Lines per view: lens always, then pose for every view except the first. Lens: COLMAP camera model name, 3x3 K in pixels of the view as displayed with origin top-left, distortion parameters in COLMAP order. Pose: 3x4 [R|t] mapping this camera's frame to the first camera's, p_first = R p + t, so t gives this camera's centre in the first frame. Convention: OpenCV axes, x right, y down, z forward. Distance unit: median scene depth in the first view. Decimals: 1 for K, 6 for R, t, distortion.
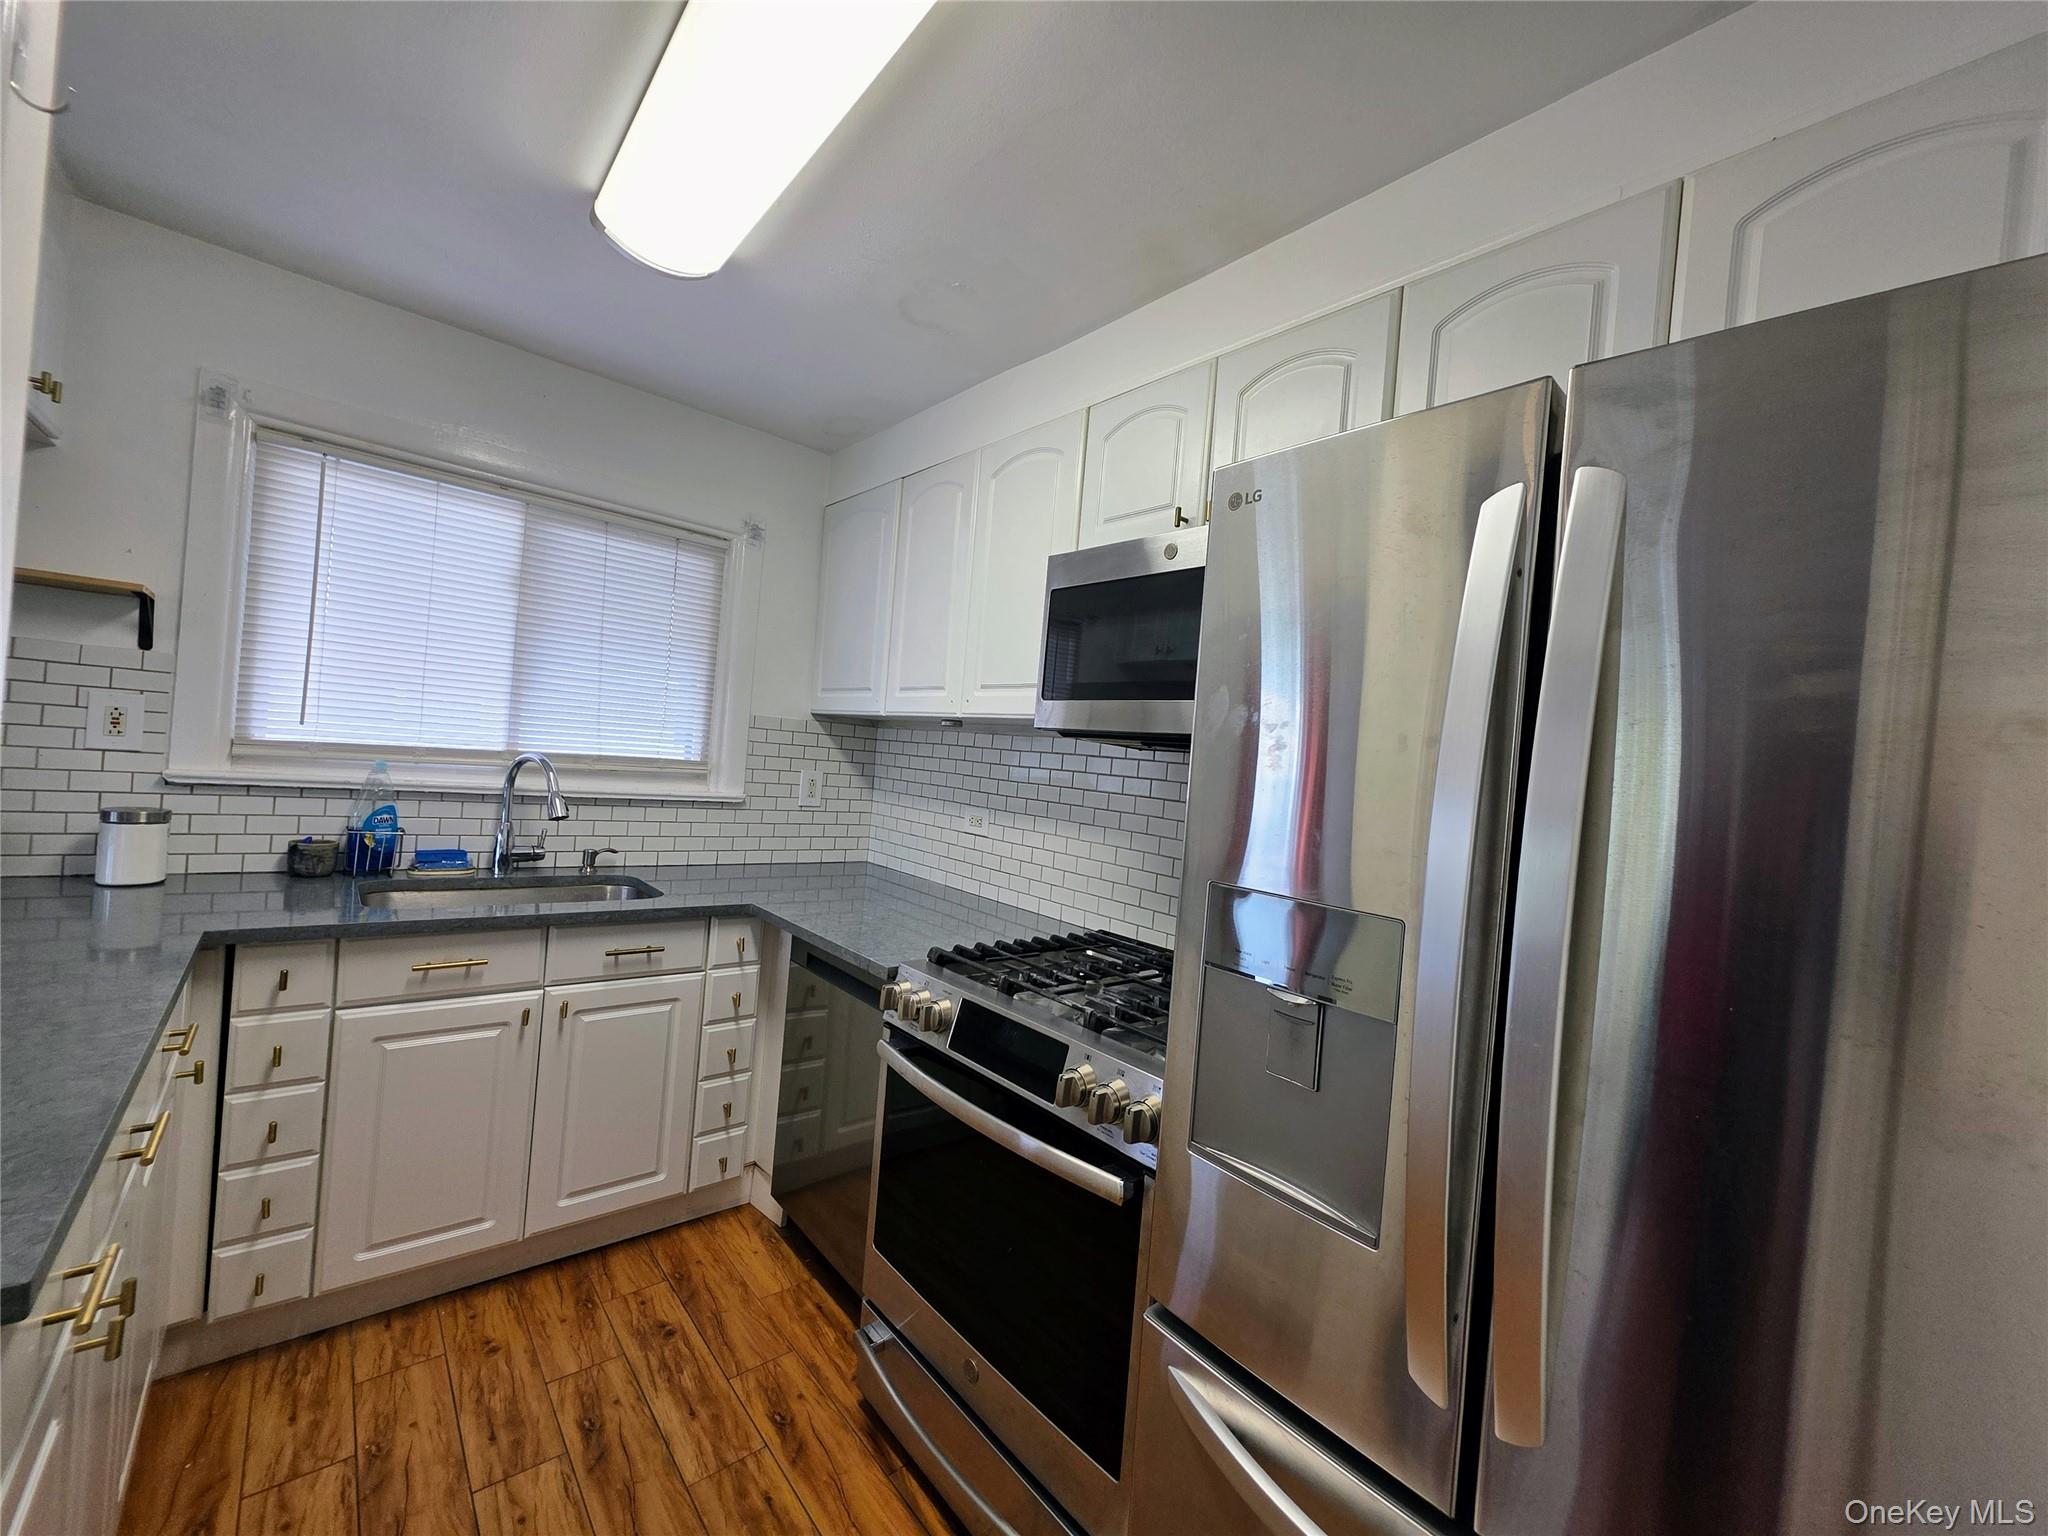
lens RADIAL K [[821.8, 0, 1024.0], [0, 821.8, 768.0], [0, 0, 1]] dist [0.000547, 0.000076]
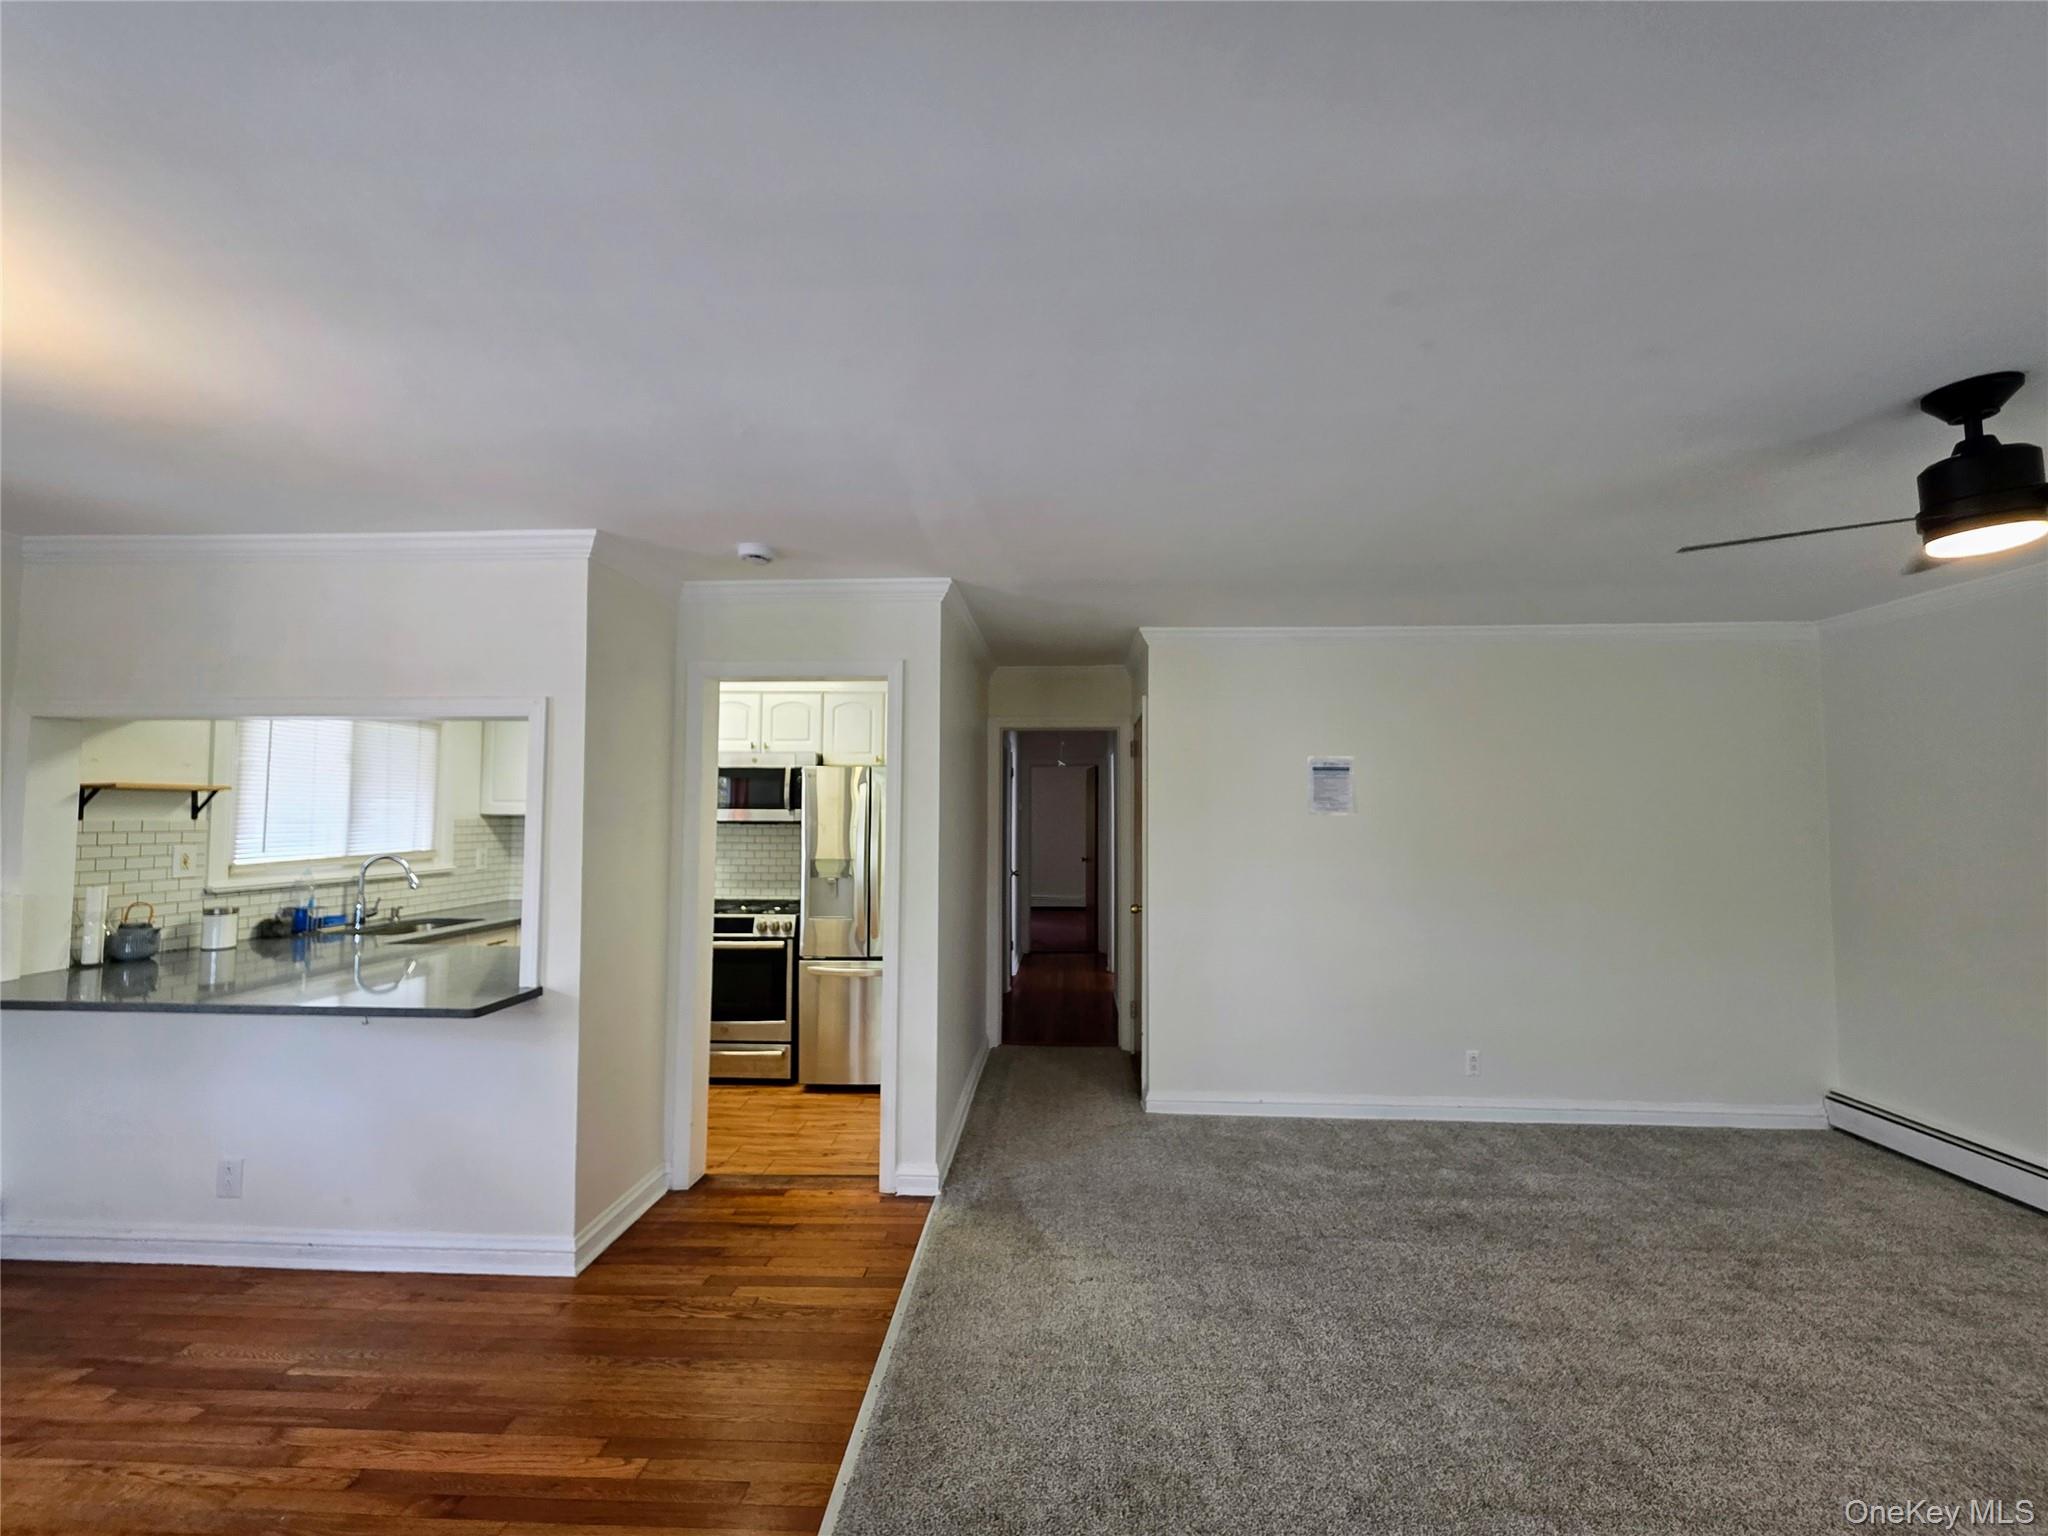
lens RADIAL K [[823.1, 0, 1028.3], [0, 823.1, 776.1], [0, 0, 1]] dist [0.002353, 0.000512]
pose [[0.687230, -0.046815, 0.724930, -0.879794], [0.059887, 0.998176, 0.007688, -0.113028], [-0.723967, 0.038130, 0.688780, -1.202572]]
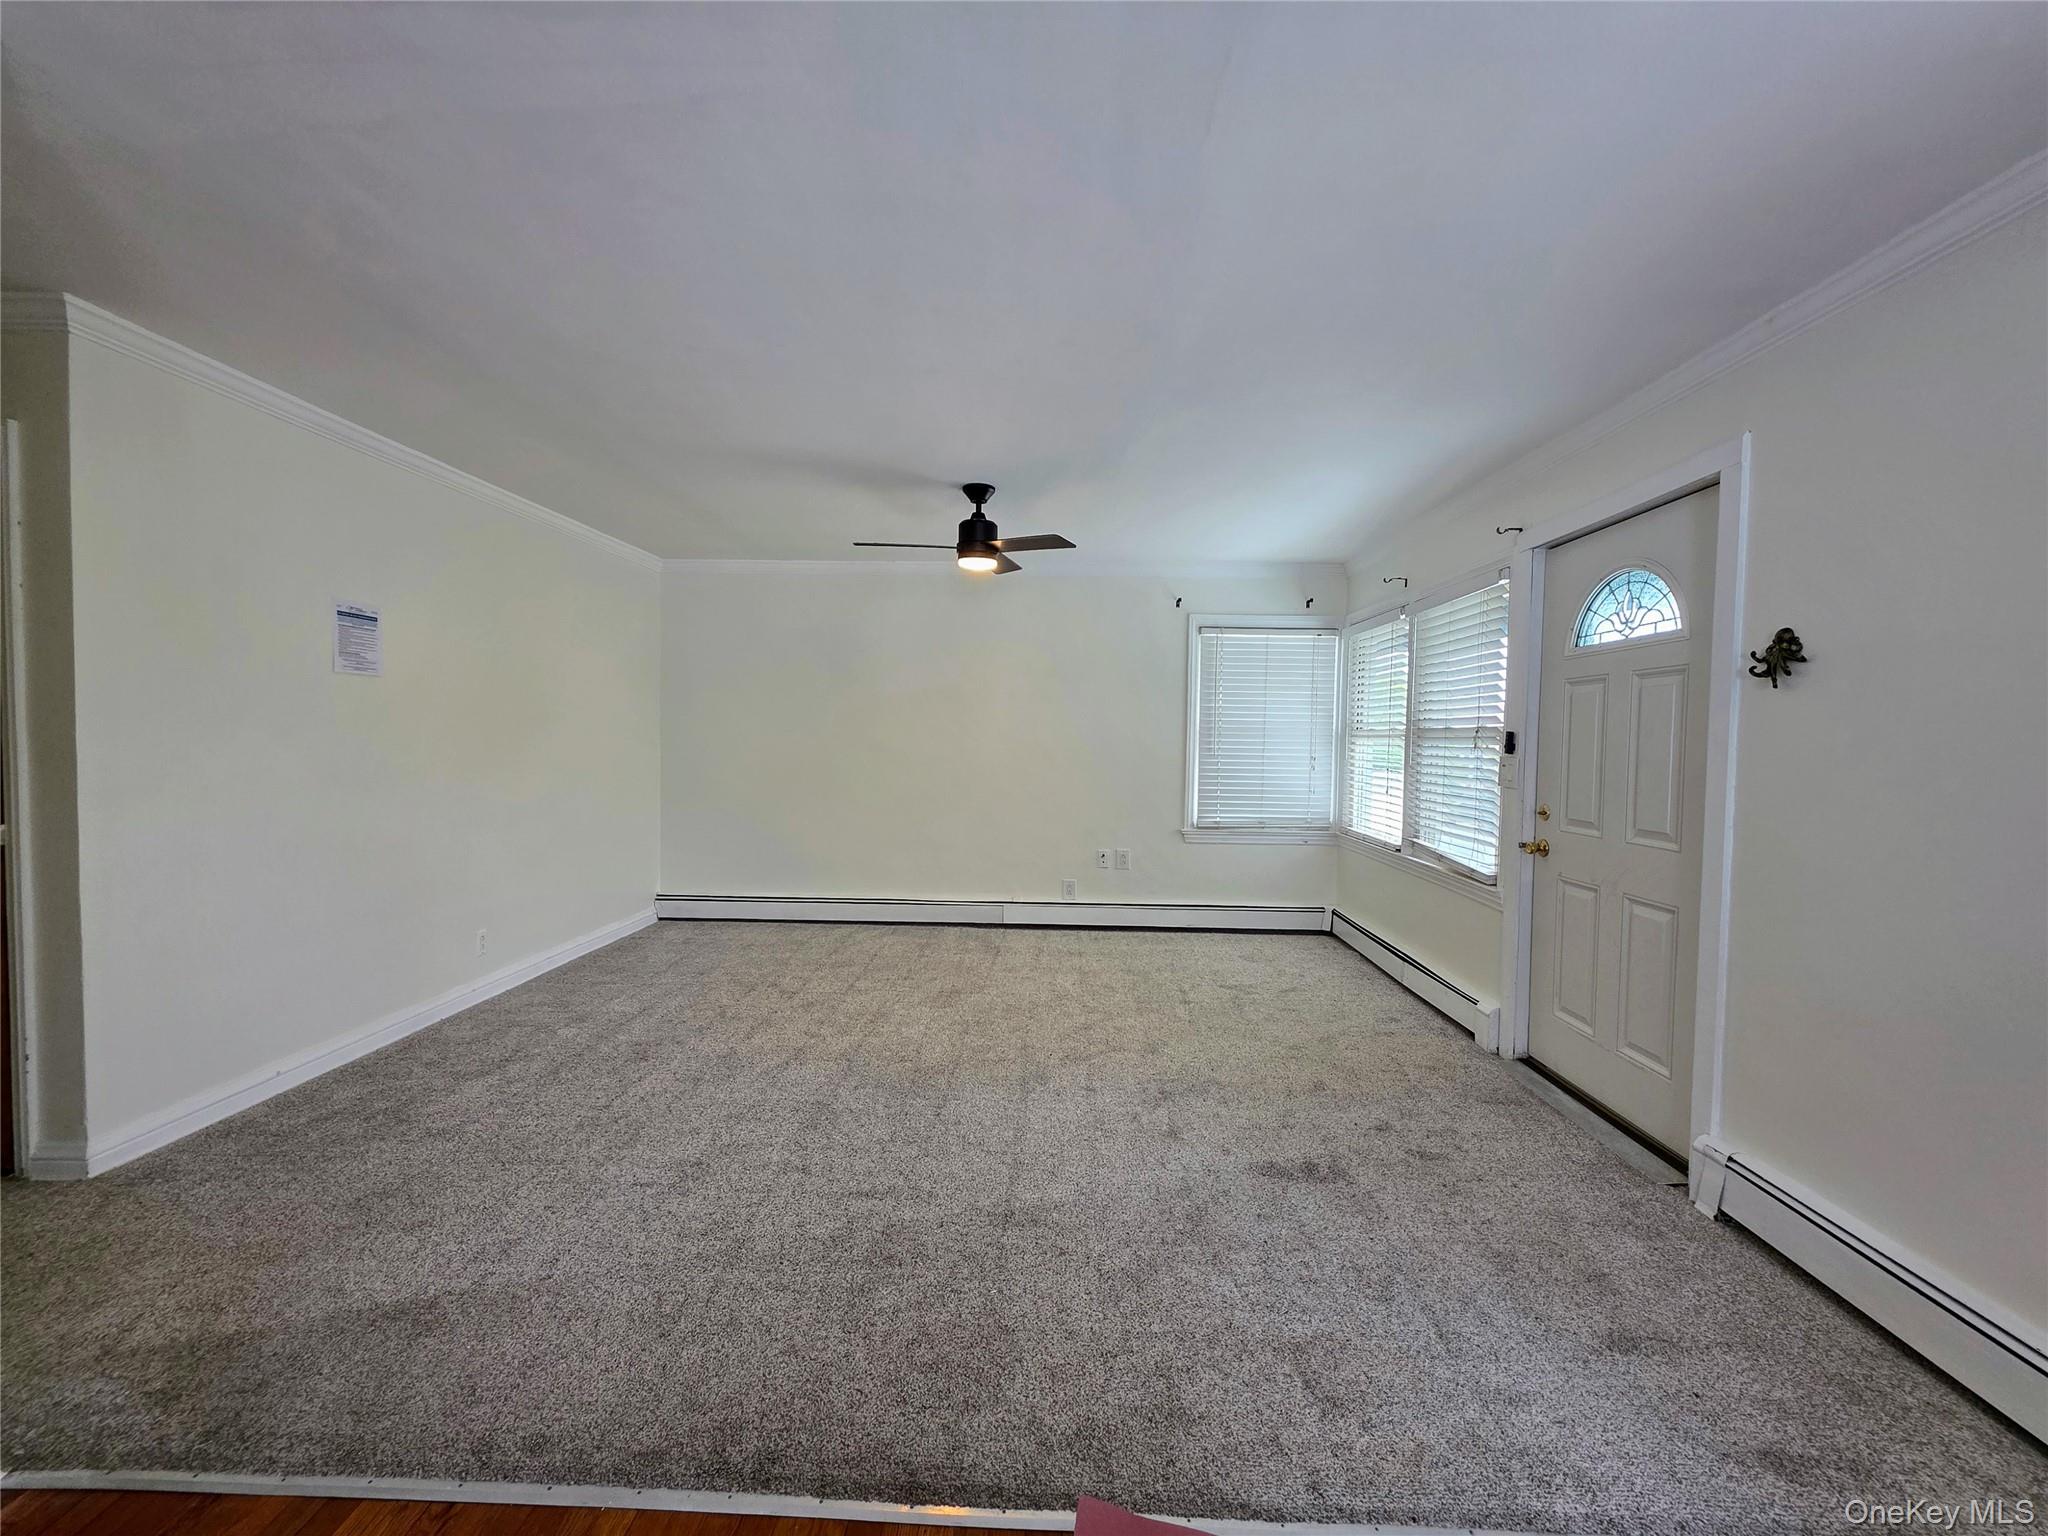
lens RADIAL K [[814.7, 0, 1028.9], [0, 814.7, 773.1], [0, 0, 1]] dist [0.002202, 0.000454]
pose [[-0.731026, -0.125882, 0.670638, -0.900094], [-0.073656, 0.991651, 0.105849, -0.046750], [-0.678363, 0.027982, -0.734194, -0.260744]]
